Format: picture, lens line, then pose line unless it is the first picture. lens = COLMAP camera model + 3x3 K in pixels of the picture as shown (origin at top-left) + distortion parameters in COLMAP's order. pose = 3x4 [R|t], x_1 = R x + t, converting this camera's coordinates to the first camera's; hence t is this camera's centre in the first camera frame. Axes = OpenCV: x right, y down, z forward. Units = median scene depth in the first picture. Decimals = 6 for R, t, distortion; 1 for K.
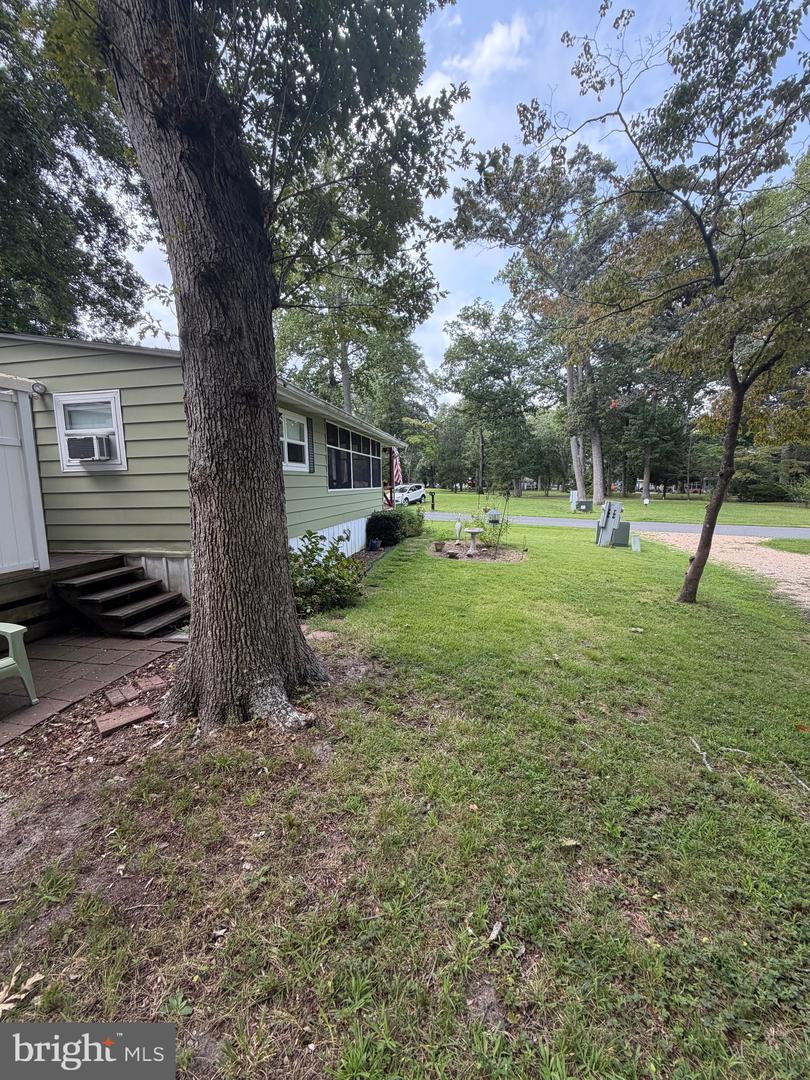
lens RADIAL K [[429.0, 0, 404.9], [0, 429.0, 535.3], [0, 0, 1]] dist [-0.002225, -0.000123]
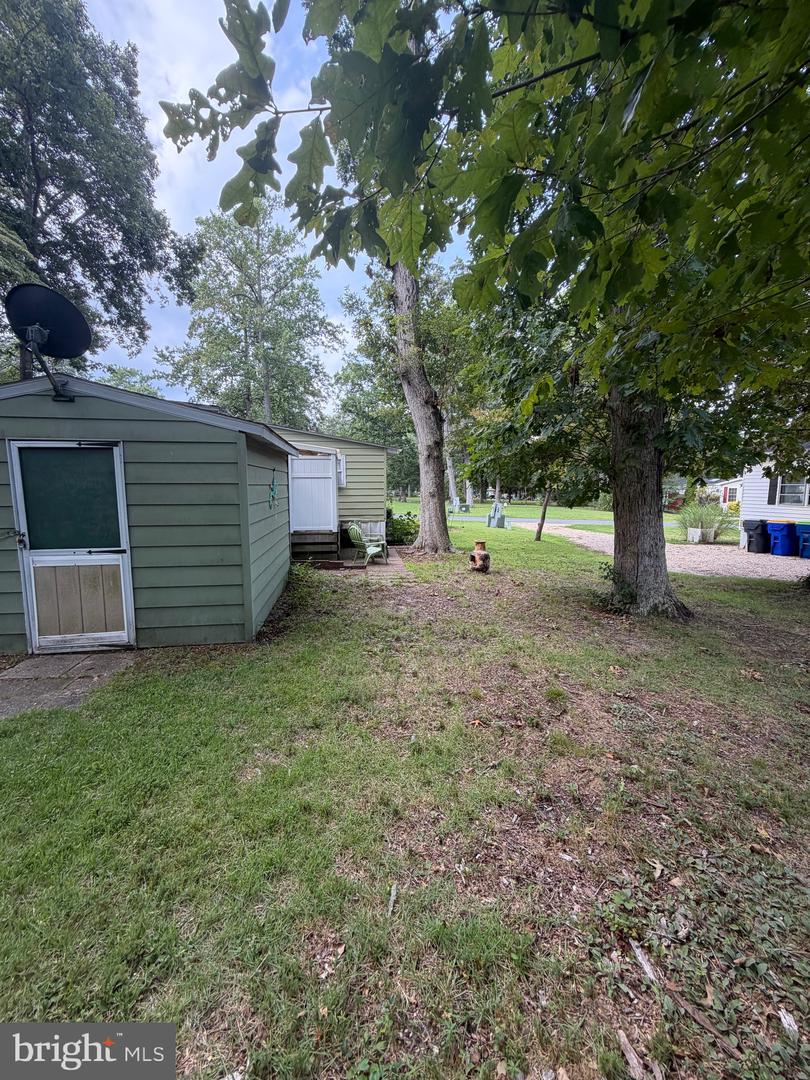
lens RADIAL K [[429.0, 0, 404.9], [0, 429.0, 535.3], [0, 0, 1]] dist [-0.002225, -0.000123]
pose [[0.950333, -0.018064, 0.310709, -0.412798], [0.022023, 0.999715, -0.009239, 0.059782], [-0.310454, 0.015623, 0.950460, -0.551418]]
